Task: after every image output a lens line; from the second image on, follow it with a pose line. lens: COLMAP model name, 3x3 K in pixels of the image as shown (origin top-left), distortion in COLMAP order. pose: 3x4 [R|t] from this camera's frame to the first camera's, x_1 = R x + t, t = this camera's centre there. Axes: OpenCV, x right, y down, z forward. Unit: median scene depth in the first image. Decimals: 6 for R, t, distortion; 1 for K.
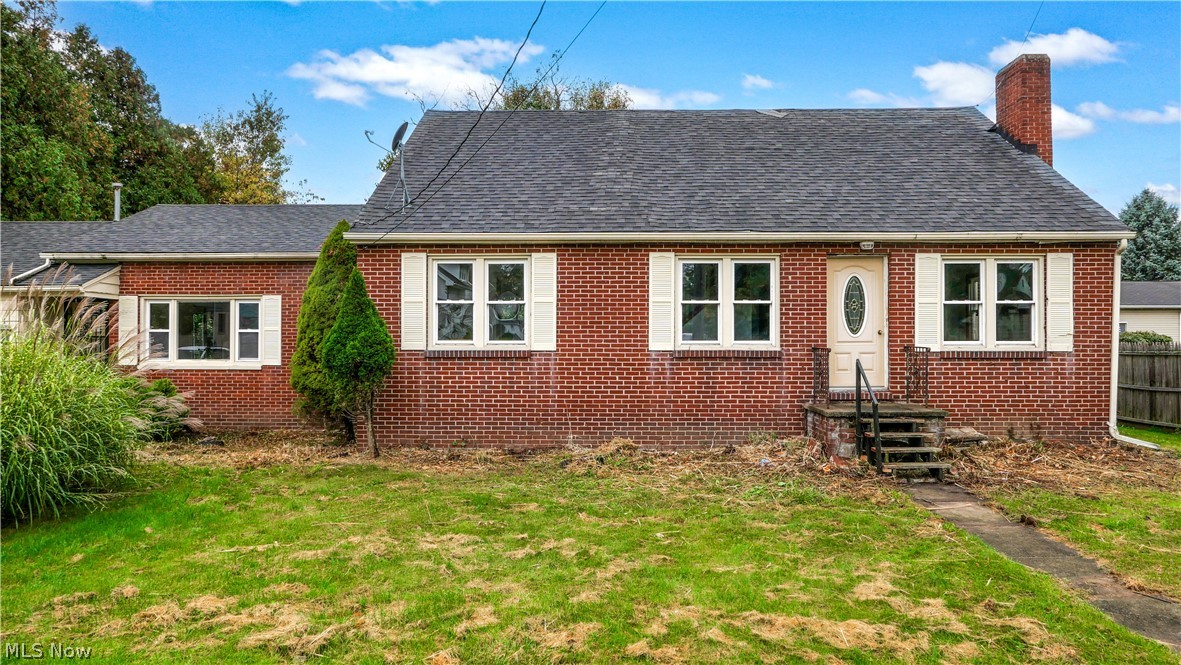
lens RADIAL K [[823.1, 0, 596.4], [0, 823.1, 354.7], [0, 0, 1]] dist [-0.067505, -0.003192]
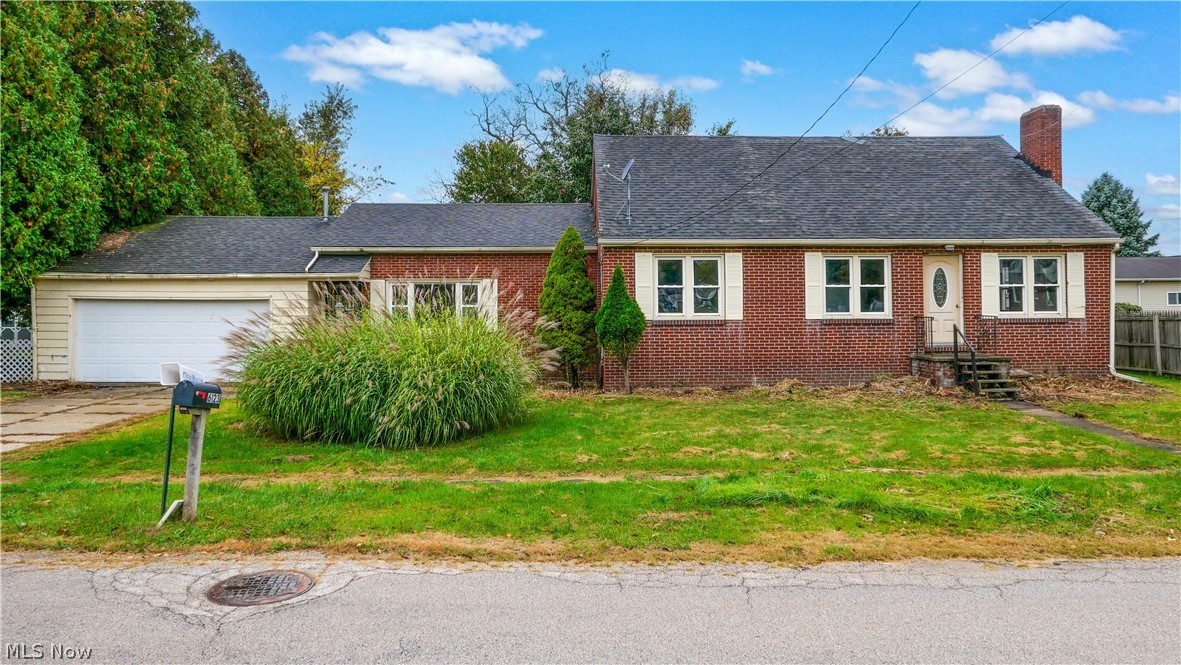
lens RADIAL K [[823.1, 0, 582.8], [0, 823.1, 335.7], [0, 0, 1]] dist [-0.067505, -0.003192]
pose [[0.999323, -0.007335, 0.036051, -0.378608], [0.006841, 0.999881, 0.013828, 0.001449], [-0.036148, -0.013572, 0.999254, -0.437327]]
